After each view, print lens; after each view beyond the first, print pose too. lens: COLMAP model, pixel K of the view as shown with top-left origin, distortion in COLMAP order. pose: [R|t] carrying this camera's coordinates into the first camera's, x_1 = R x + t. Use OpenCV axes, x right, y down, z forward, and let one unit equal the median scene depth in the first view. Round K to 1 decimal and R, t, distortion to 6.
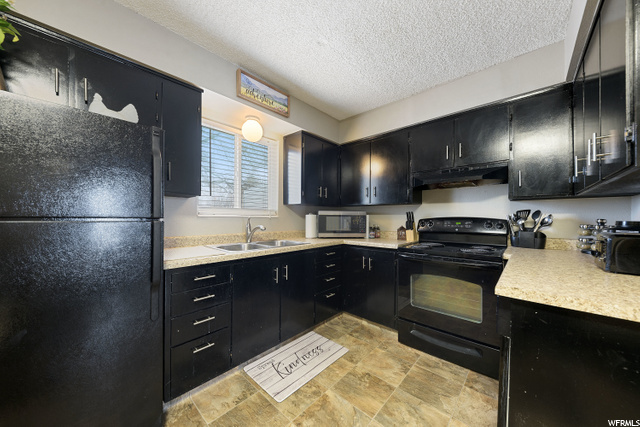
lens RADIAL K [[220.2, 0, 320.6], [0, 220.2, 219.2], [0, 0, 1]] dist [-0.000167, -0.000039]
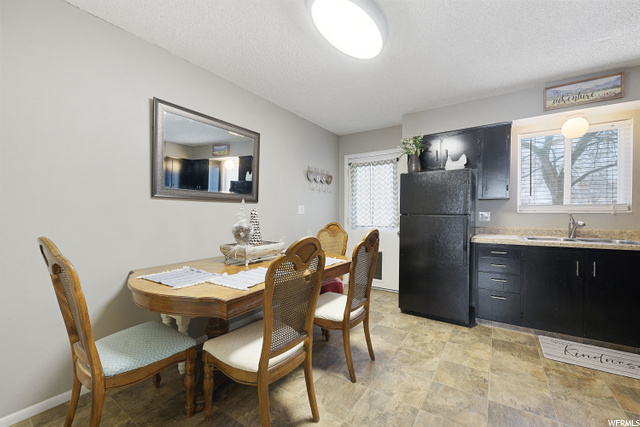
lens RADIAL K [[271.3, 0, 320.9], [0, 271.3, 215.0], [0, 0, 1]] dist [0.000107, -0.000097]
pose [[0.156626, 0.001162, -0.987657, 0.817257], [-0.006652, 0.999978, 0.000122, 0.007911], [0.987636, 0.006551, 0.156630, -0.380209]]
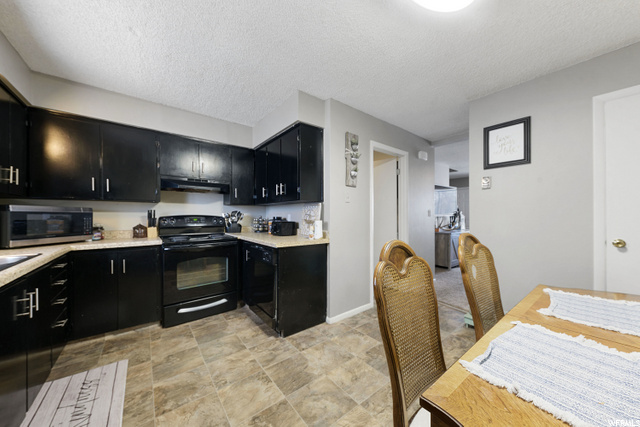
lens RADIAL K [[228.0, 0, 318.3], [0, 228.0, 215.2], [0, 0, 1]] dist [0.001549, 0.000075]
pose [[0.154393, -0.001123, 0.988009, -0.670332], [0.006657, 0.999978, 0.000096, -0.003753], [-0.987987, 0.006562, 0.154397, 0.058714]]
